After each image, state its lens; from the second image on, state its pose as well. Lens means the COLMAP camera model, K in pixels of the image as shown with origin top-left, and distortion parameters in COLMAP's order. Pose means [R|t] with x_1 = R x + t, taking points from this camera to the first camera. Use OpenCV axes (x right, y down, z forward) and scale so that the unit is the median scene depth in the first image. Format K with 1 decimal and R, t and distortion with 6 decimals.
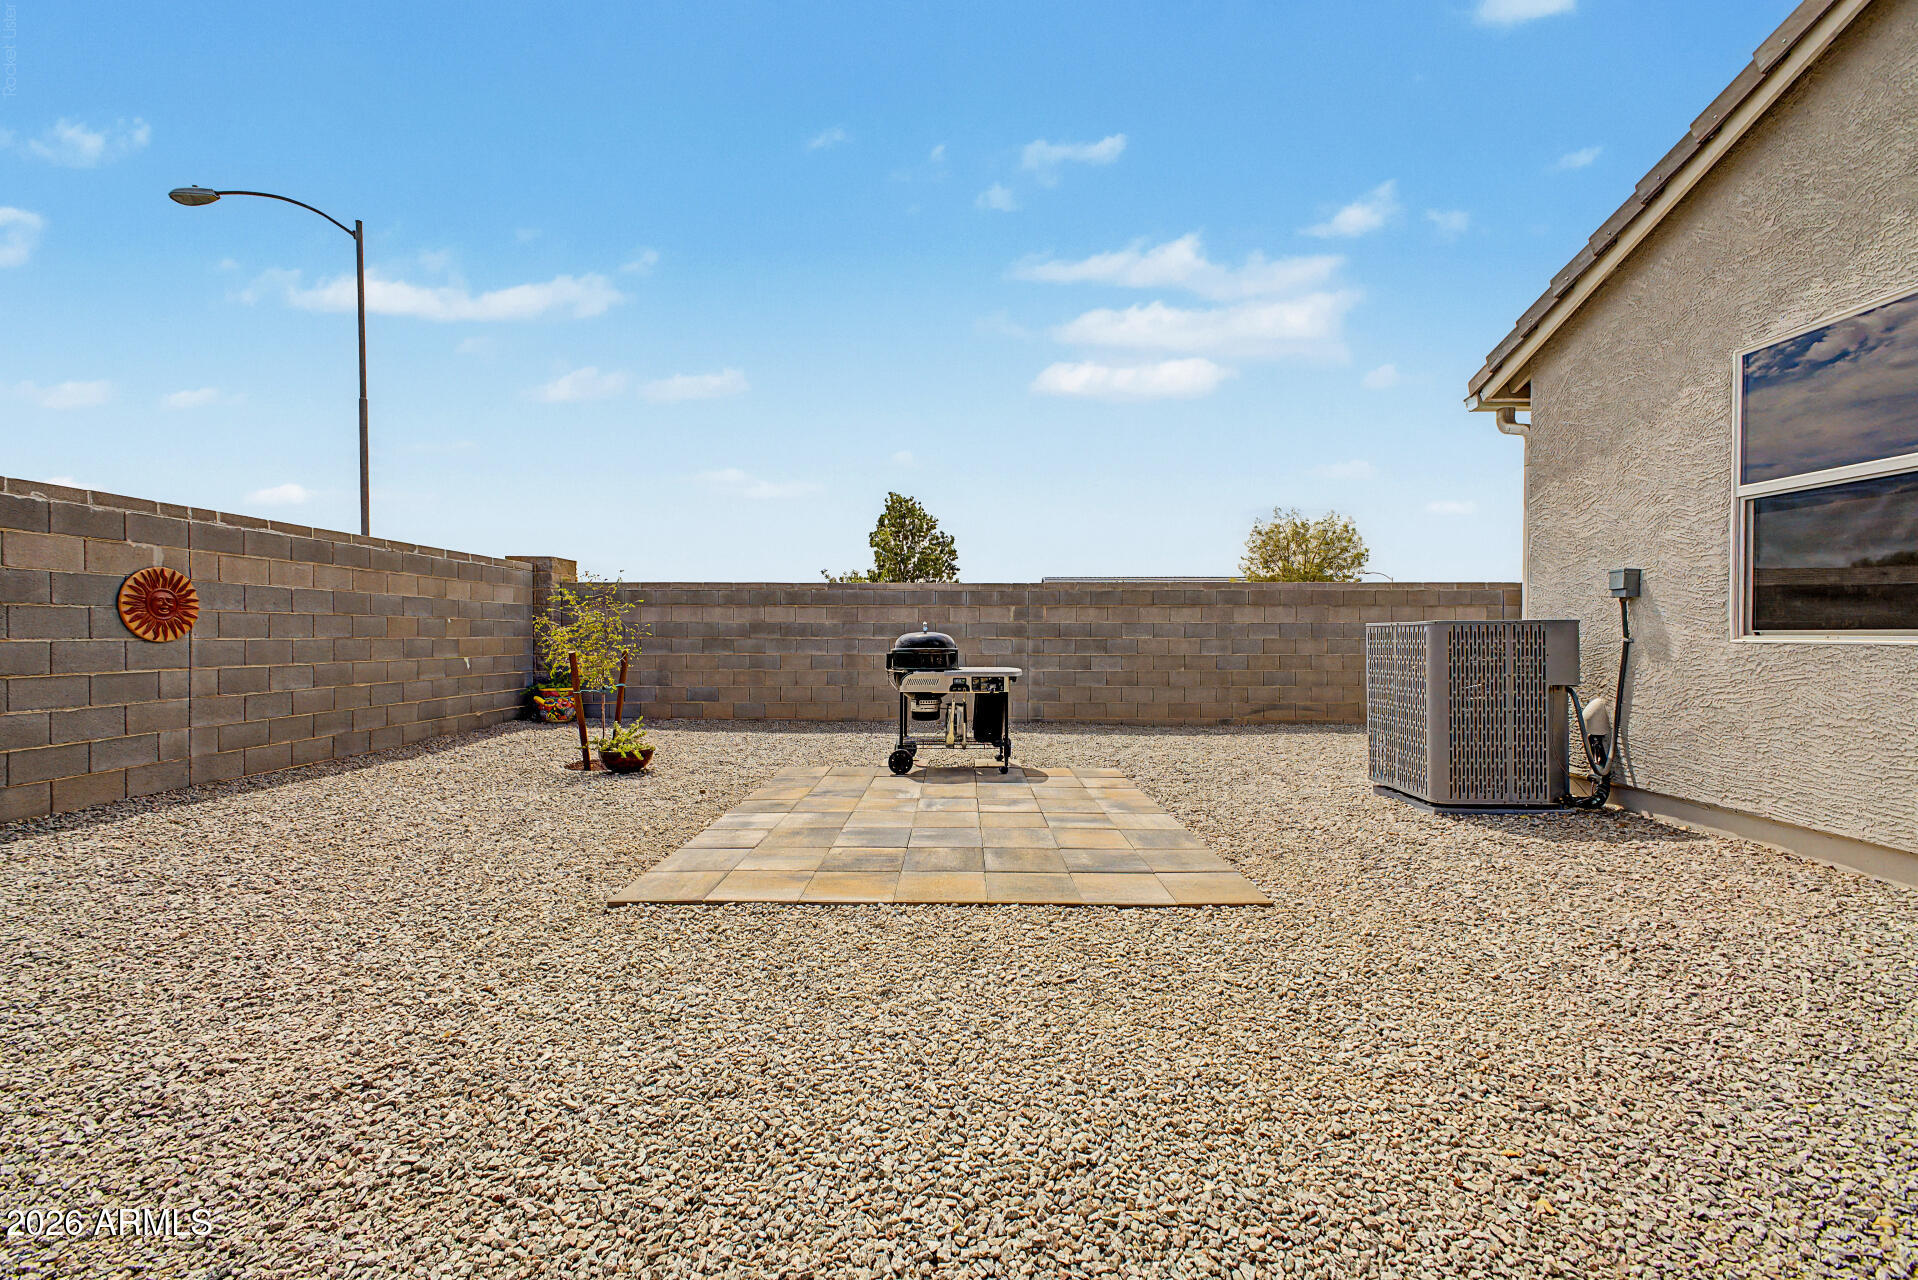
lens RADIAL K [[750.6, 0, 964.1], [0, 750.6, 641.2], [0, 0, 1]] dist [0.001427, -0.000714]
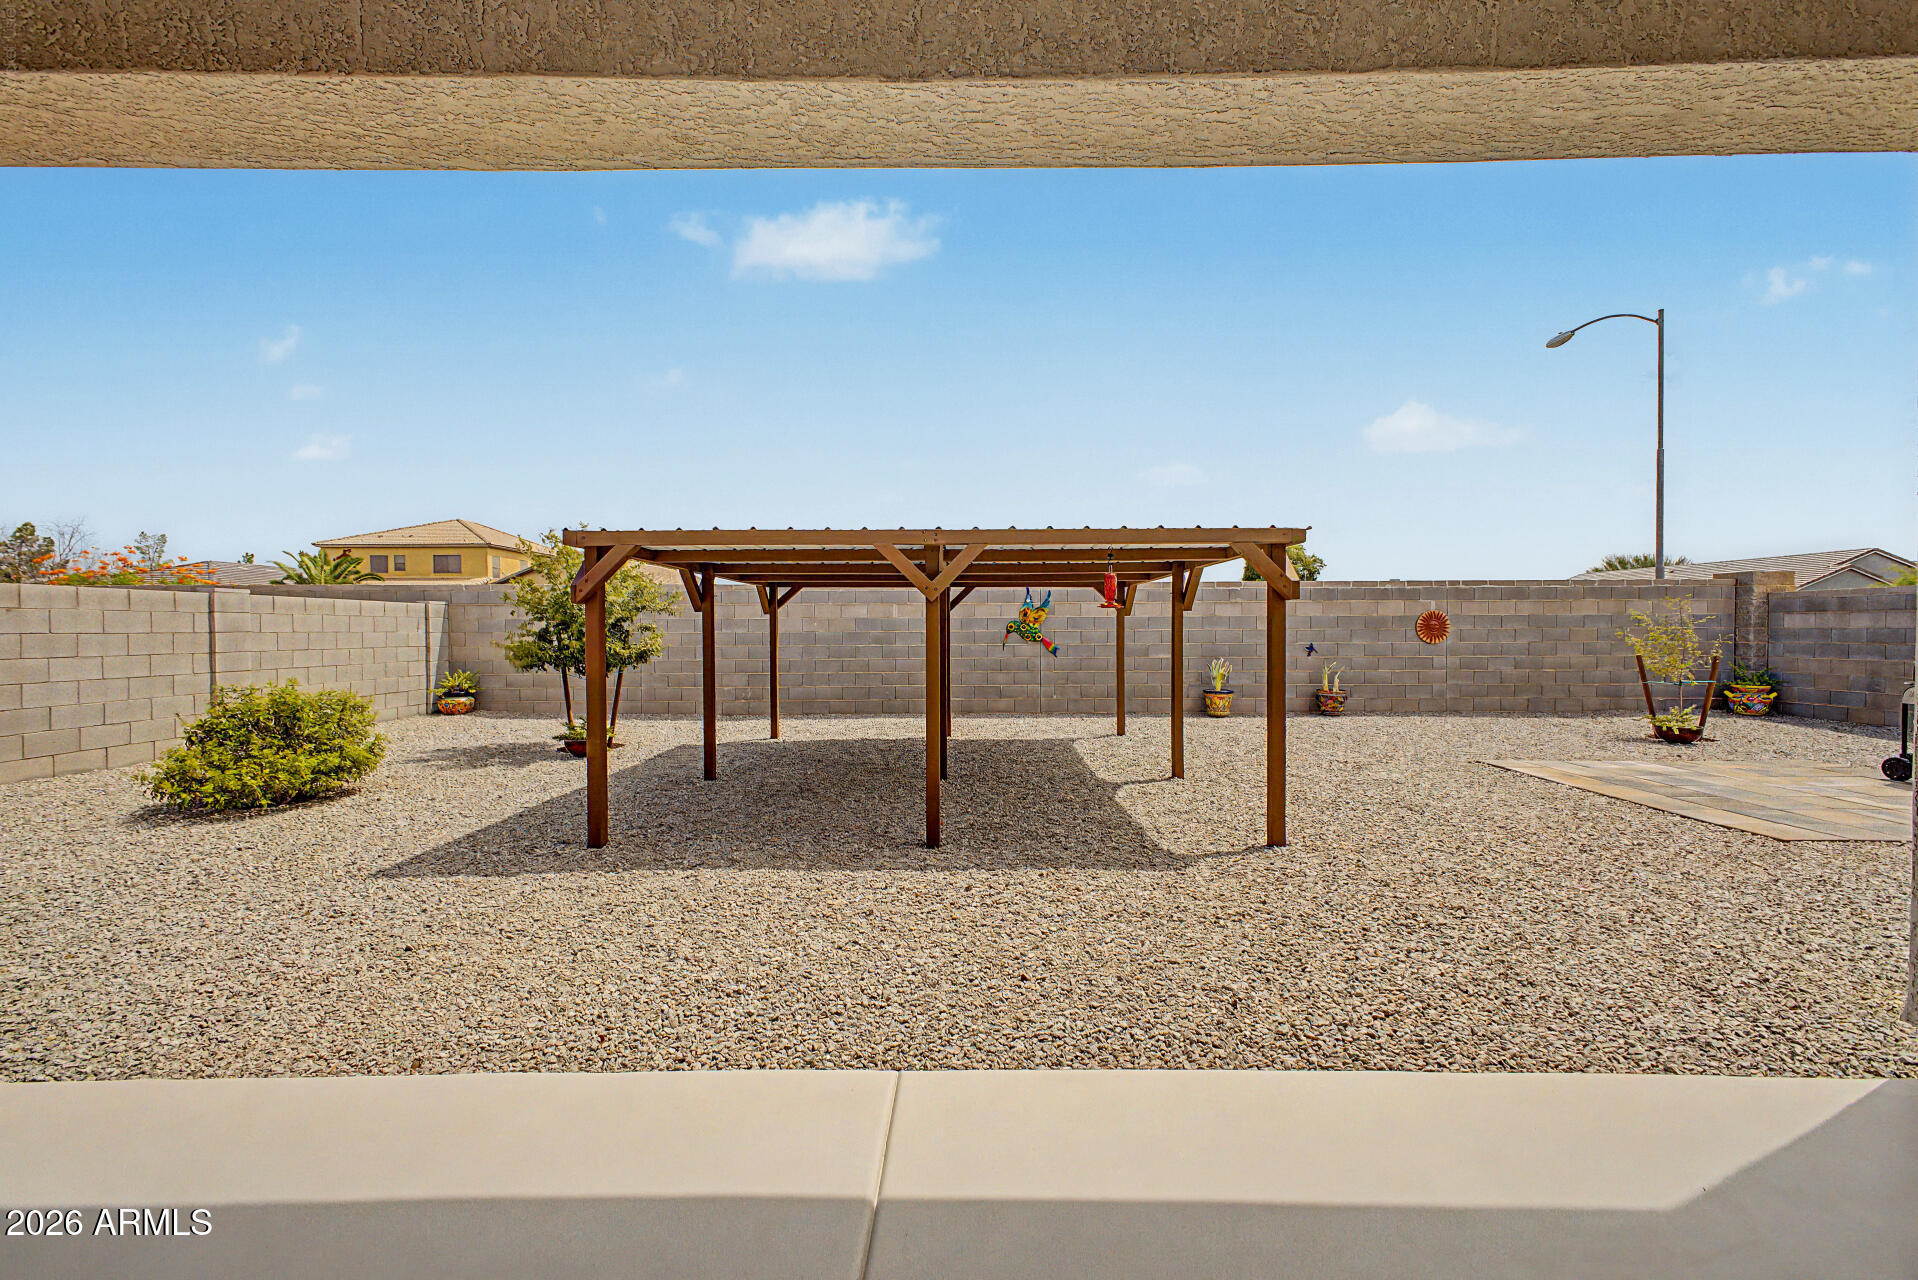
lens RADIAL K [[750.6, 0, 954.9], [0, 750.6, 649.3], [0, 0, 1]] dist [0.001427, -0.000714]
pose [[-0.031474, 0.025601, -0.999177, 0.957058], [-0.003853, 0.999661, 0.025735, -0.026973], [0.999497, 0.004660, -0.031364, -0.276413]]
